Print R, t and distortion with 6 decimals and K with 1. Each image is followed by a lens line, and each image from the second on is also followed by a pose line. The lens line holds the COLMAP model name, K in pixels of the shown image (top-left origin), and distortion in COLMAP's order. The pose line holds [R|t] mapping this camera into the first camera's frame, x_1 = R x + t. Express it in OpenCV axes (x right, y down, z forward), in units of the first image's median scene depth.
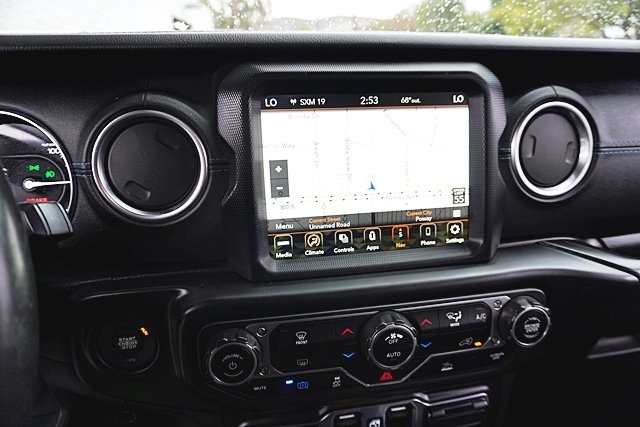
lens RADIAL K [[430.1, 0, 320.0], [0, 430.1, 213.5], [0, 0, 1]] dist [-0.047110, 0.035240]
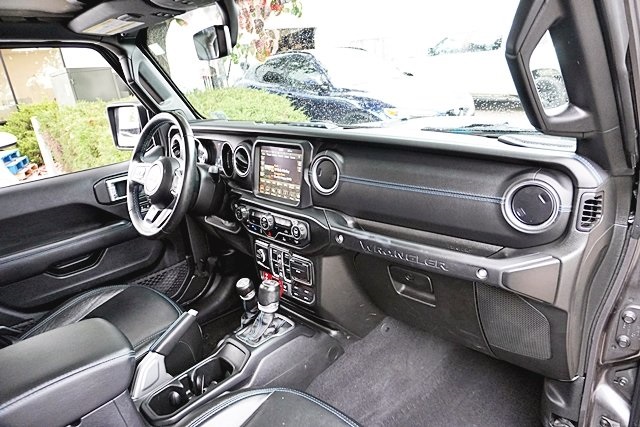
lens RADIAL K [[430.1, 0, 320.0], [0, 430.1, 213.5], [0, 0, 1]] dist [-0.047110, 0.035240]
pose [[0.558412, 0.233945, -0.795893, 2.961953], [-0.189956, 0.969980, 0.151839, -0.345227], [0.807523, 0.066396, 0.586087, -0.627119]]
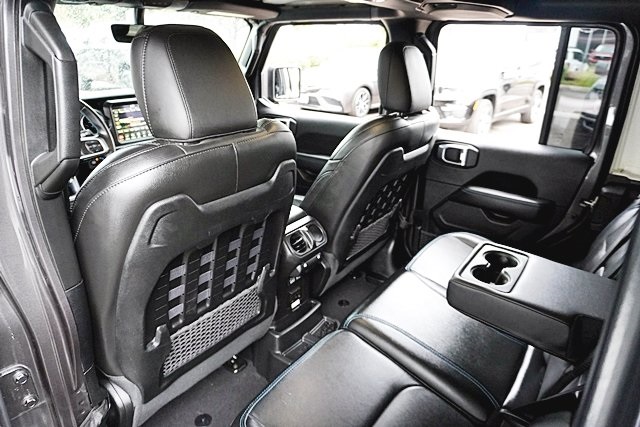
lens RADIAL K [[430.1, 0, 320.0], [0, 430.1, 213.5], [0, 0, 1]] dist [-0.047110, 0.035240]
pose [[0.719720, -0.240479, 0.651286, -1.792166], [0.191814, 0.970457, 0.146360, 0.622716], [-0.667241, 0.019588, 0.744584, -4.006092]]
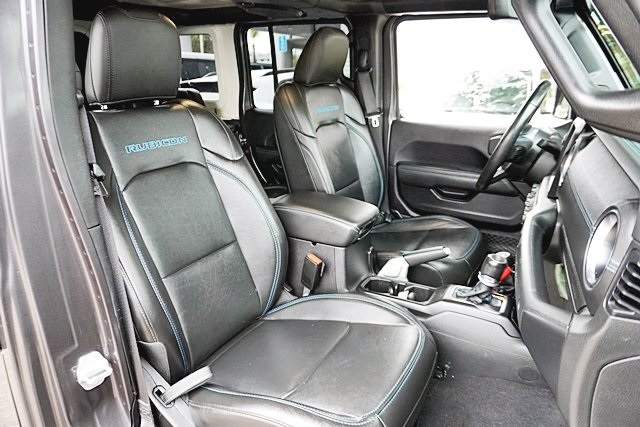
lens RADIAL K [[430.1, 0, 320.0], [0, 430.1, 213.5], [0, 0, 1]] dist [-0.047110, 0.035240]
pose [[-0.648889, 0.239723, -0.722133, 3.338031], [-0.246634, 0.831564, 0.497668, -0.784307], [0.719802, 0.501033, -0.480469, 1.368931]]
